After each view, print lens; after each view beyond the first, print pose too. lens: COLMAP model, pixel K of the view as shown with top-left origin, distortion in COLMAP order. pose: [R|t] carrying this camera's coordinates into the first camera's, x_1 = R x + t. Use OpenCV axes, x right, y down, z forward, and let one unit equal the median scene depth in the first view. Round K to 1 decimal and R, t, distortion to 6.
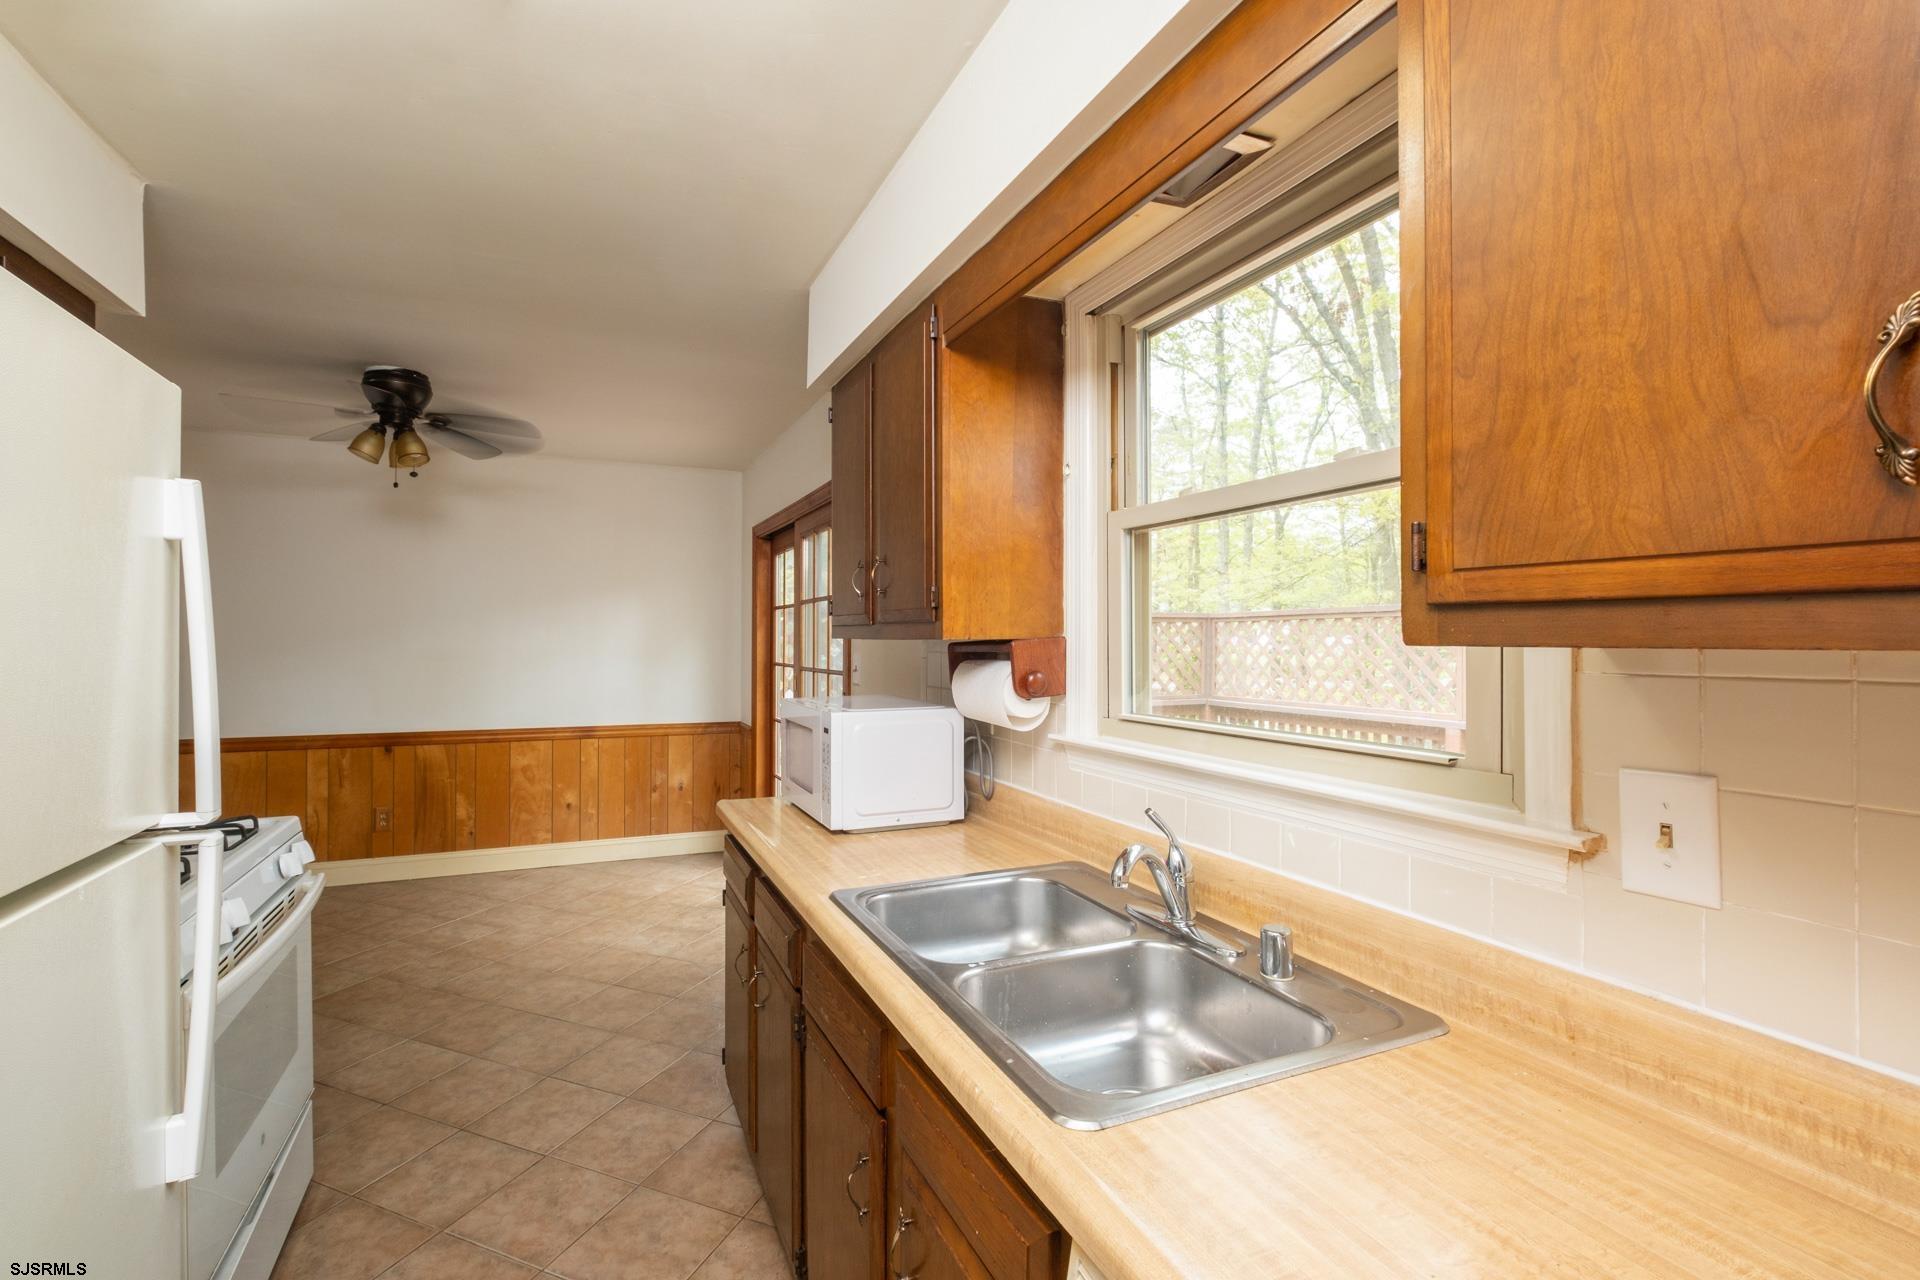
lens RADIAL K [[854.3, 0, 934.3], [0, 854.3, 611.8], [0, 0, 1]] dist [-0.003247, -0.000689]
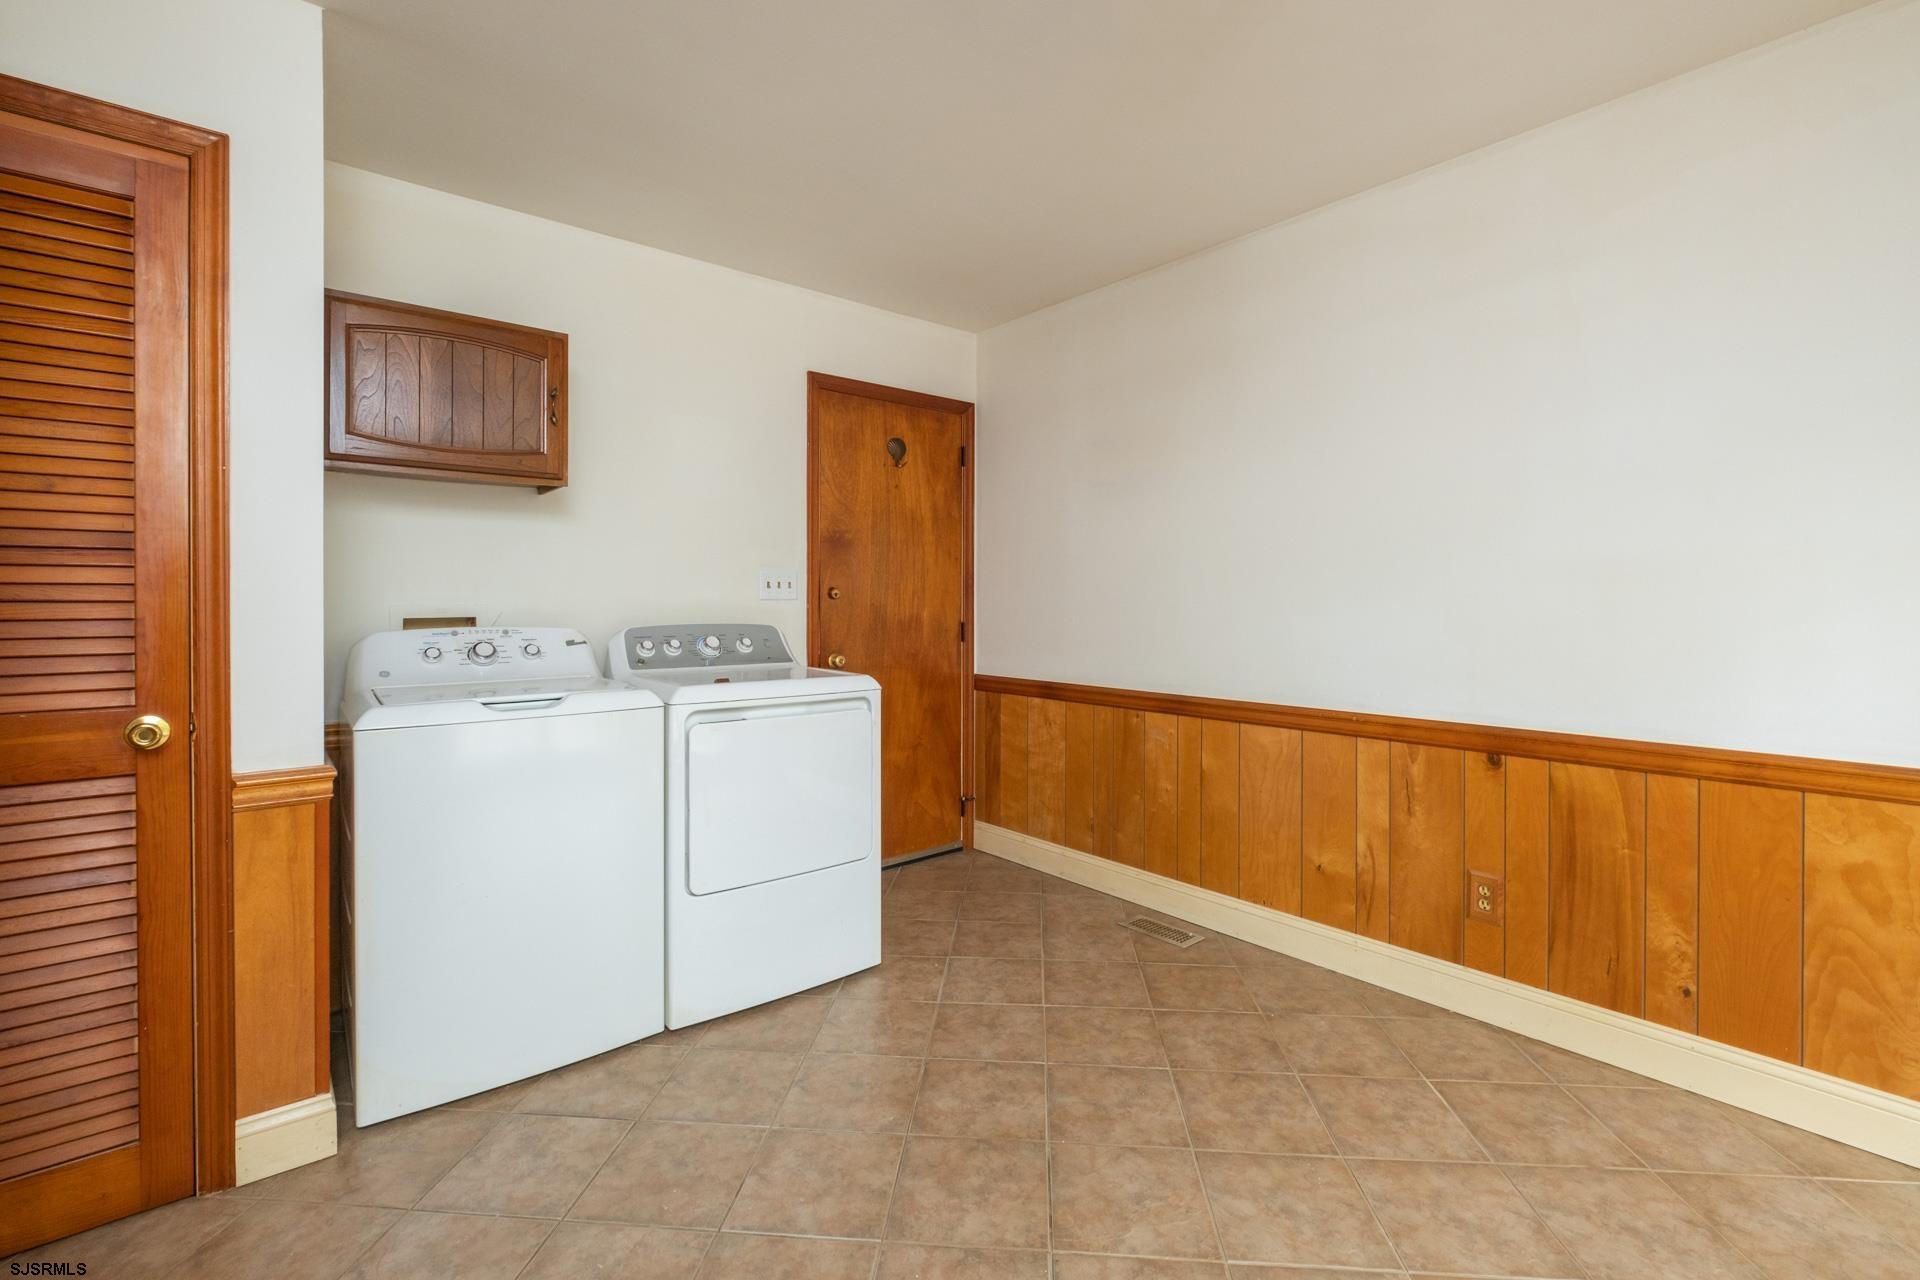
lens RADIAL K [[854.3, 0, 934.3], [0, 854.3, 611.8], [0, 0, 1]] dist [-0.003247, -0.000689]
pose [[0.287752, 0.010913, -0.957643, -0.261865], [0.026341, 0.999467, 0.019305, 0.057186], [0.957343, -0.030781, 0.287311, 0.555790]]
